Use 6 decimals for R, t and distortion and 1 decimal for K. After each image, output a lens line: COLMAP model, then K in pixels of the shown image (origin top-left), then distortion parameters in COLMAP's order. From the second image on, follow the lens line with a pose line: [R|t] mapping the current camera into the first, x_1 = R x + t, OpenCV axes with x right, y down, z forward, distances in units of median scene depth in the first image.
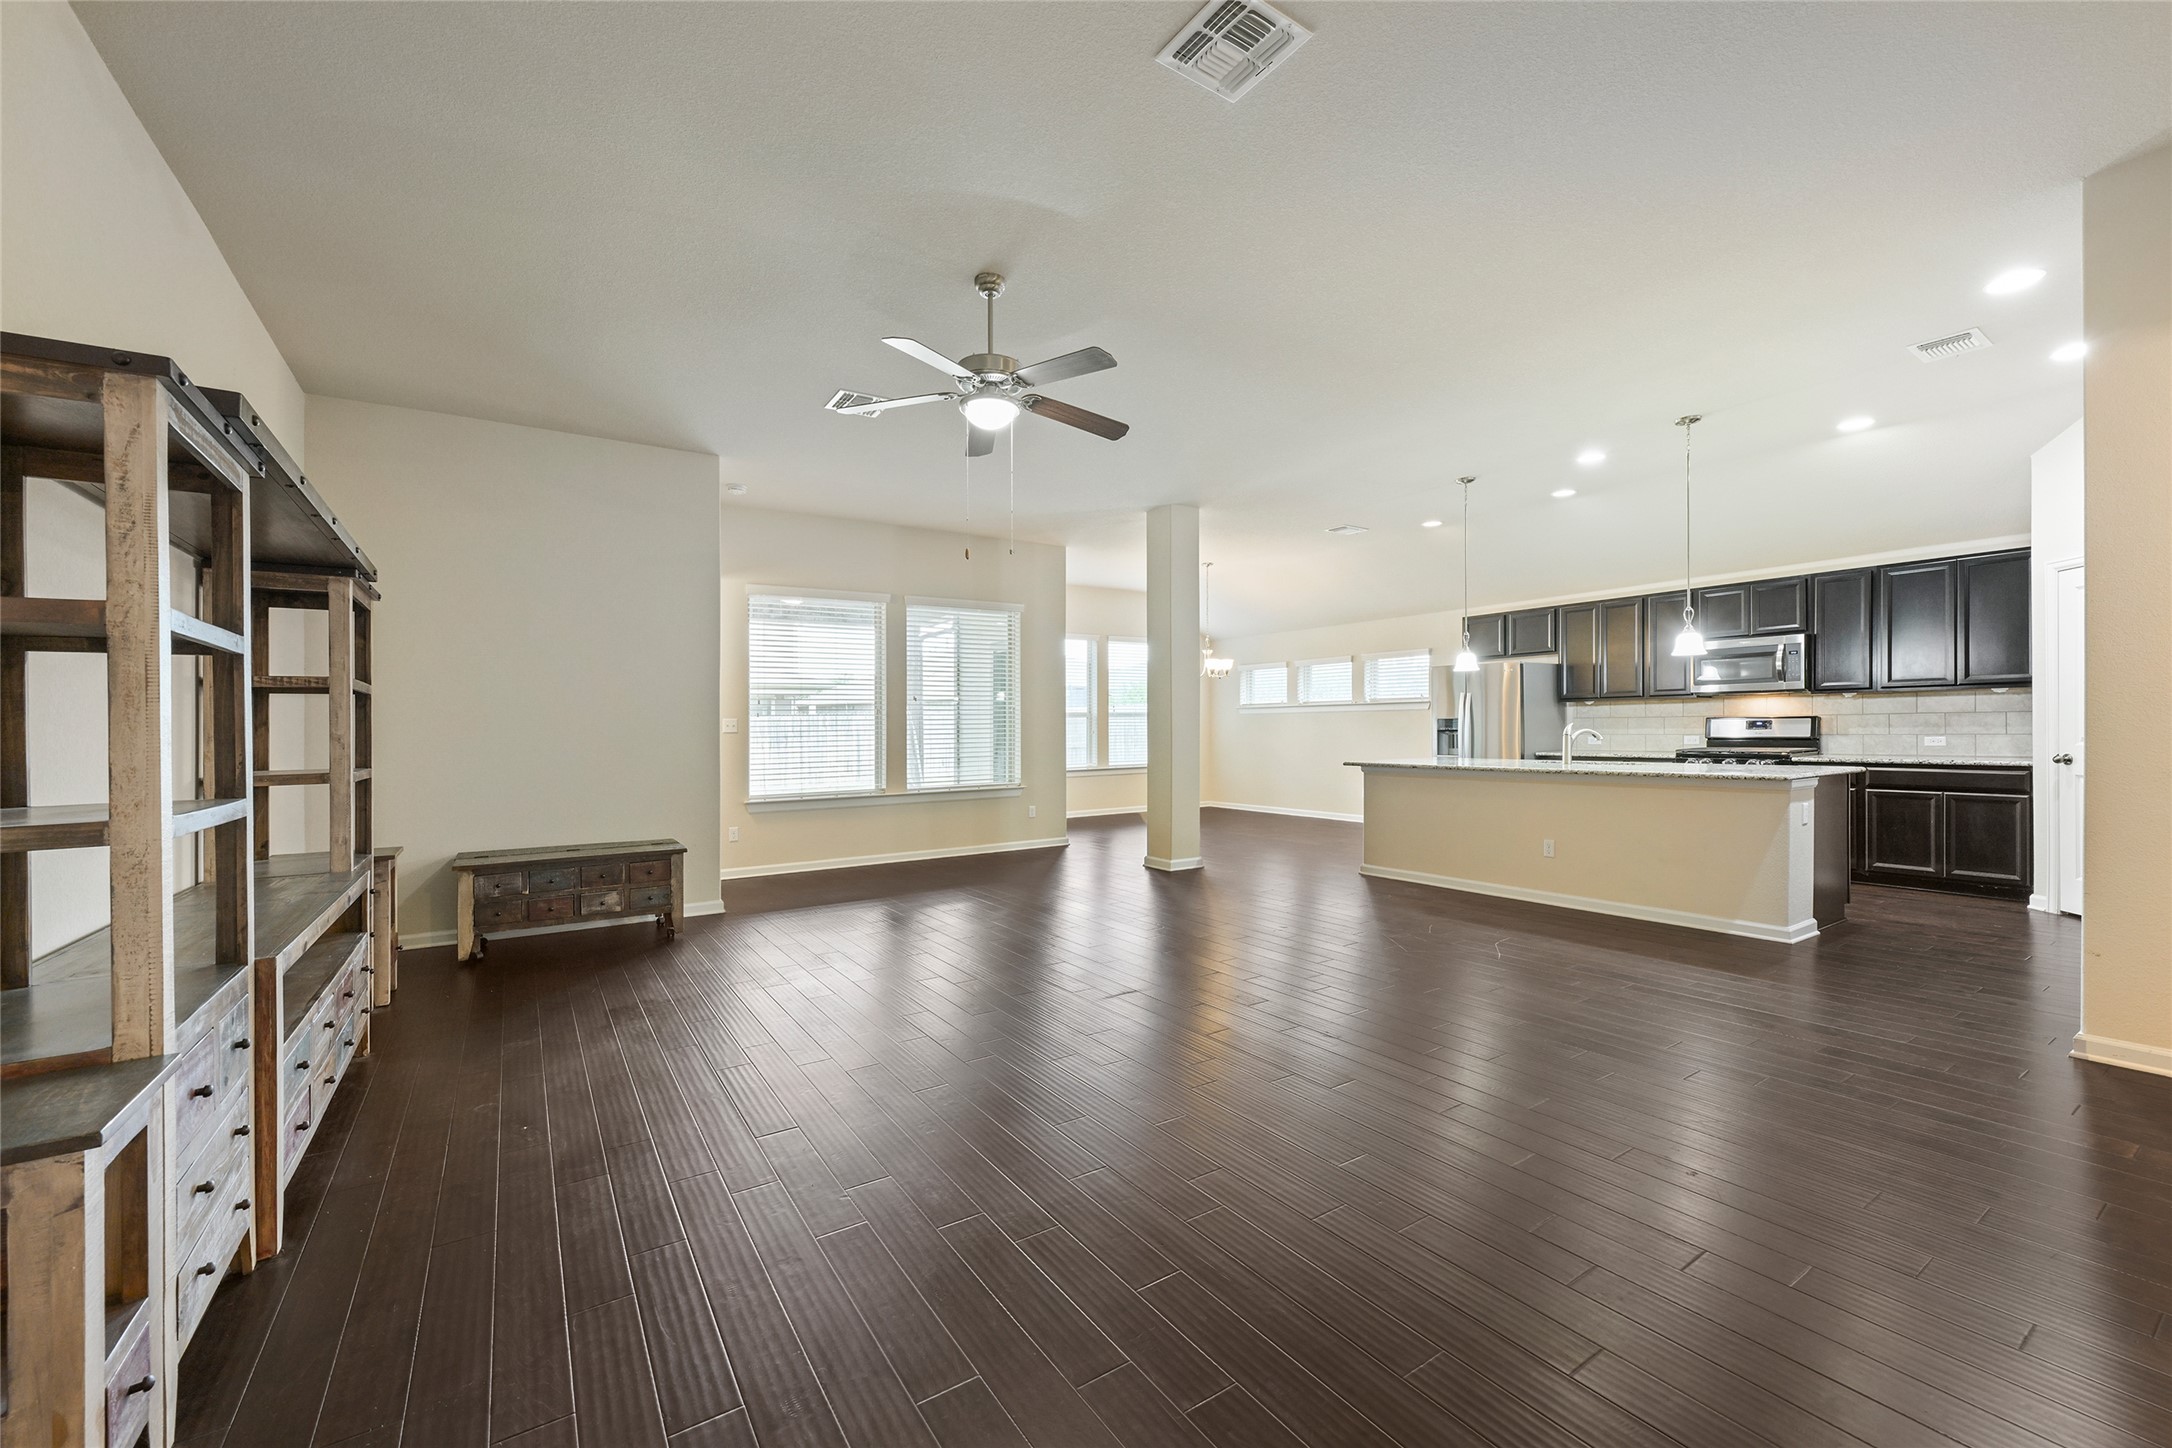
lens RADIAL K [[869.4, 0, 1081.0], [0, 869.4, 735.5], [0, 0, 1]] dist [-0.000182, -0.000183]
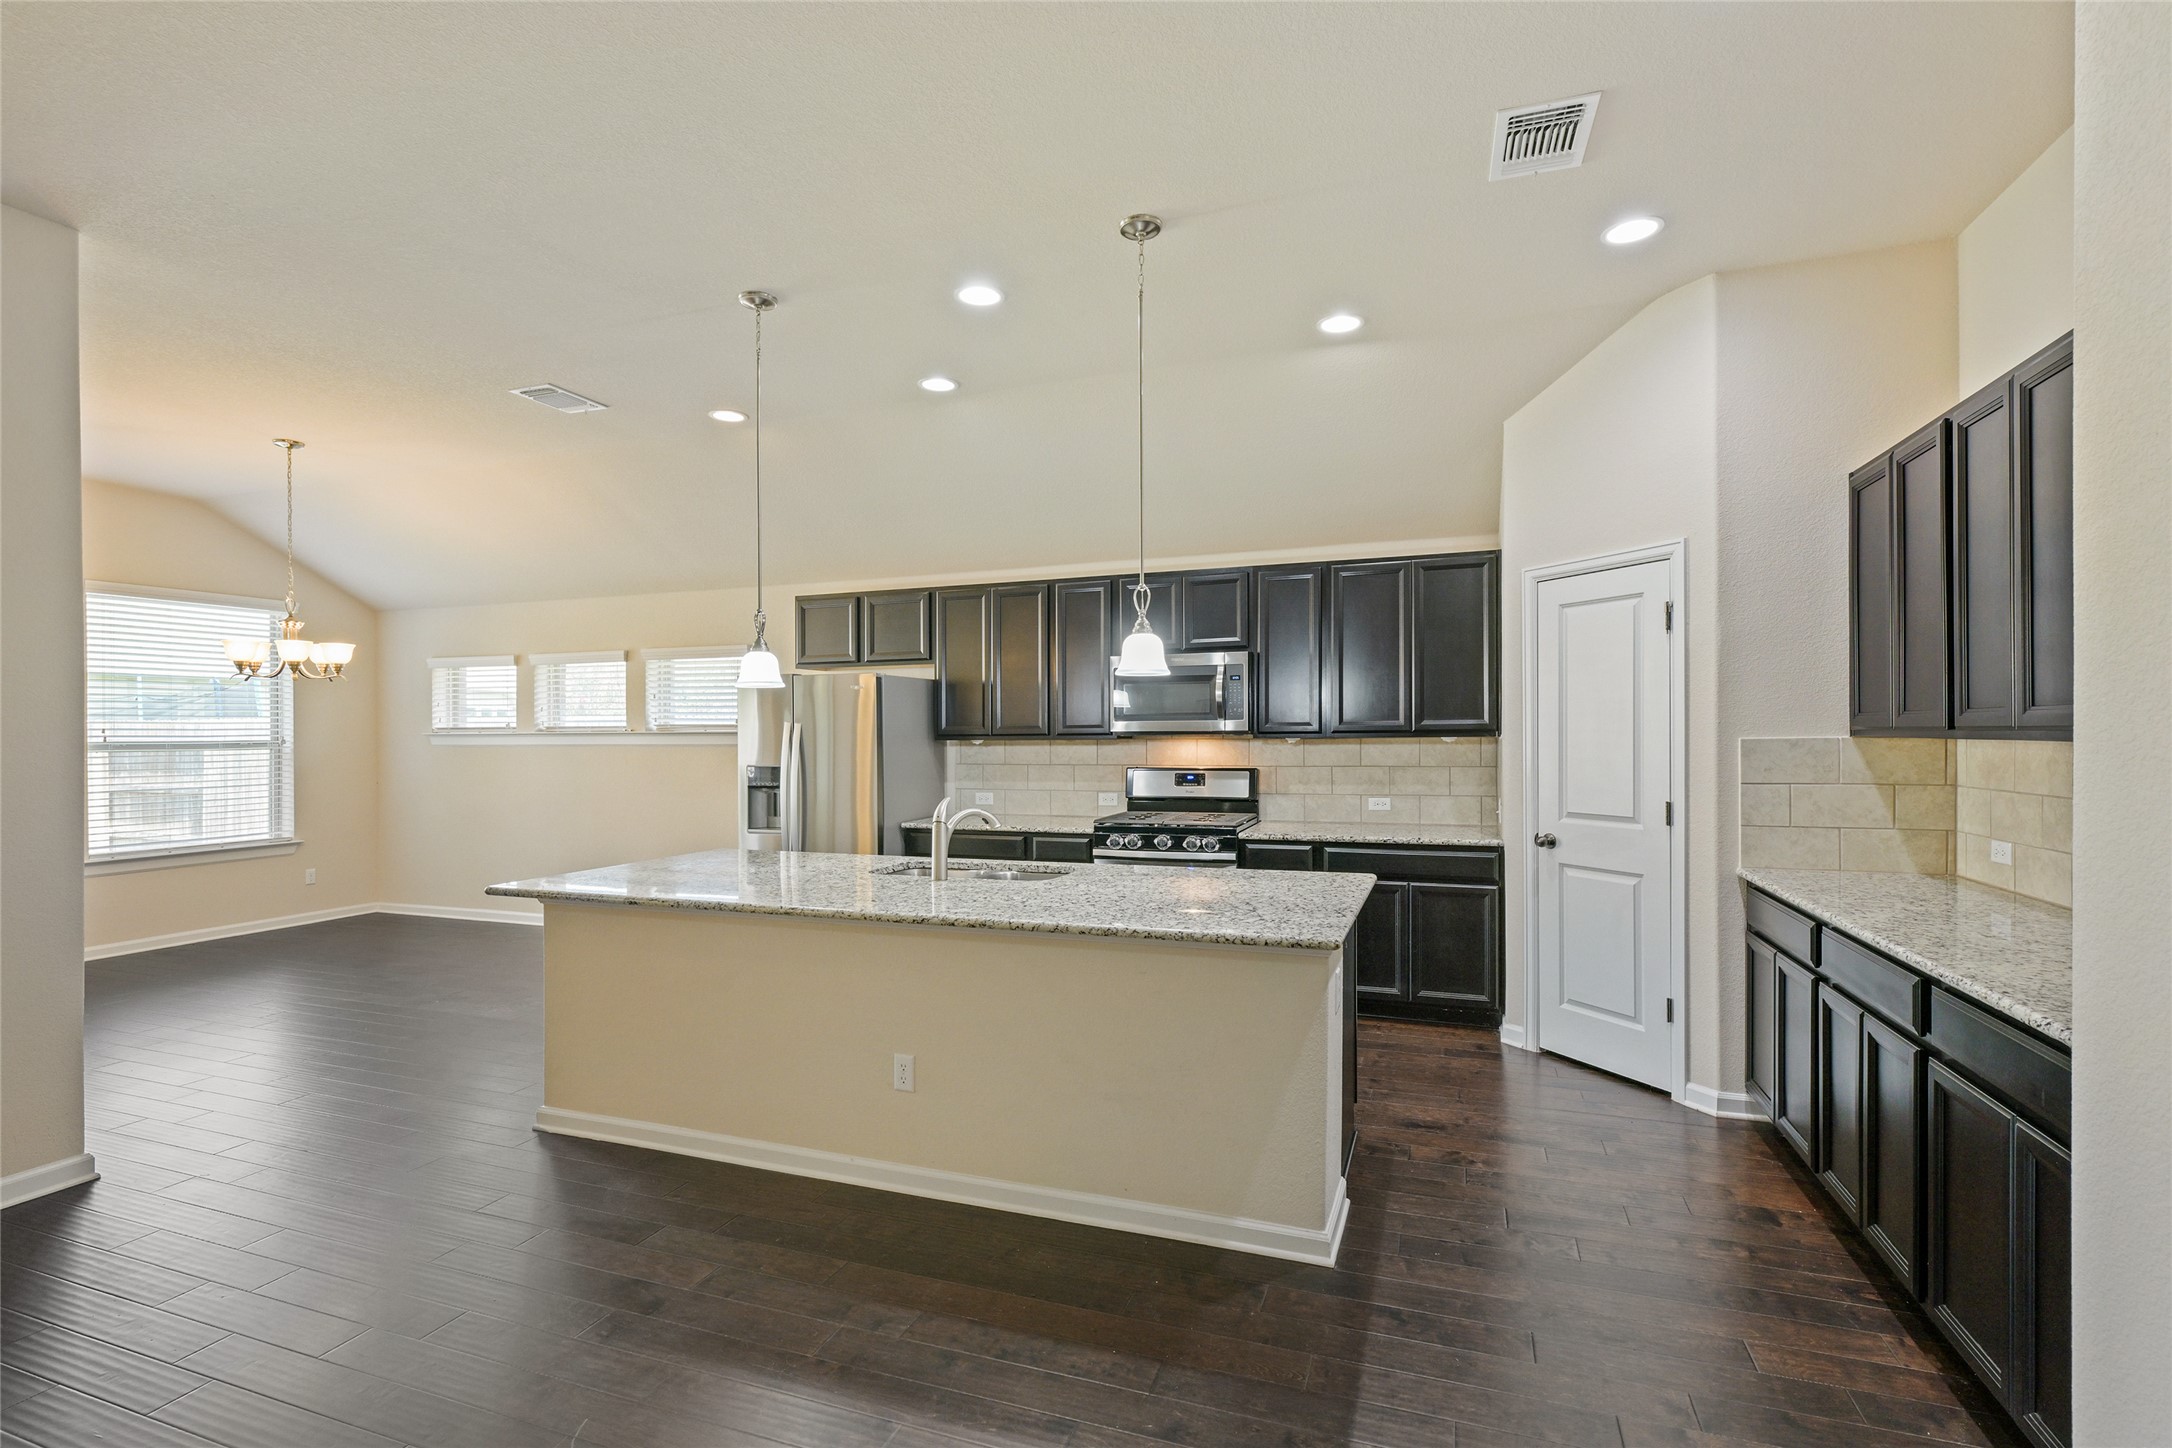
lens RADIAL K [[997.8, 0, 1092.5], [0, 997.8, 729.5], [0, 0, 1]] dist [0.009381, 0.000458]
pose [[0.799282, 0.009568, 0.600881, 0.247263], [0.002267, 0.999818, -0.018936, -0.038547], [-0.600952, 0.016497, 0.799115, 0.423899]]
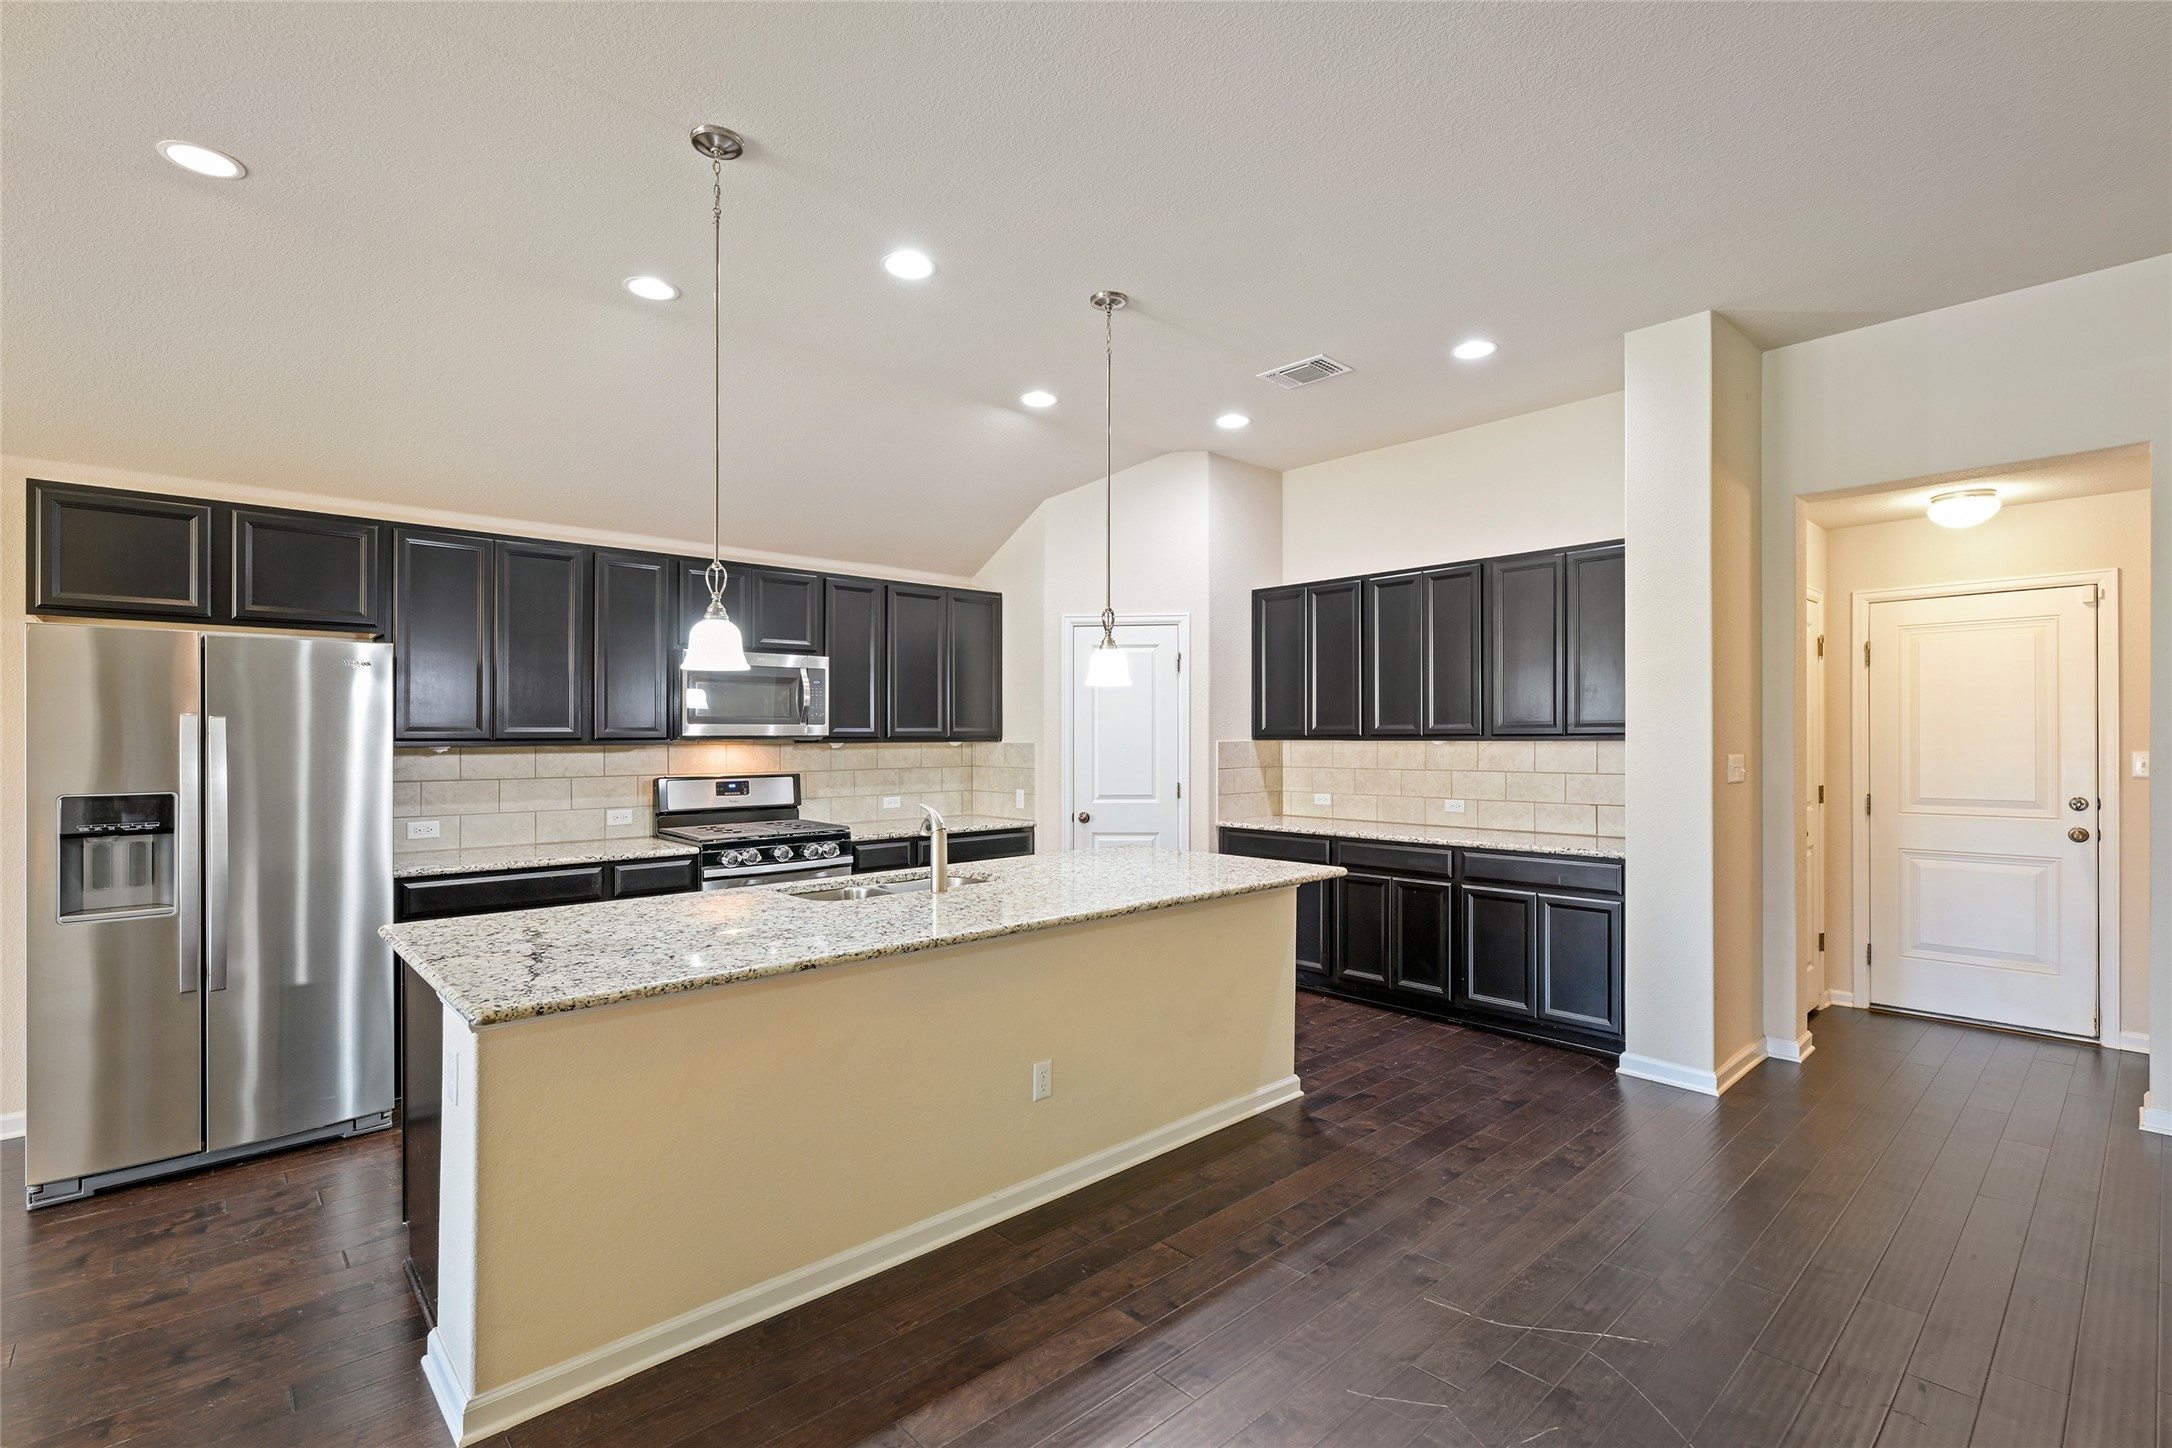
lens RADIAL K [[997.8, 0, 1089.0], [0, 997.8, 734.2], [0, 0, 1]] dist [0.009381, 0.000458]
pose [[-0.167737, 0.018476, 0.985659, 0.008818], [0.016605, 0.999735, -0.015914, -0.037298], [-0.985692, 0.013698, -0.167999, 0.895370]]
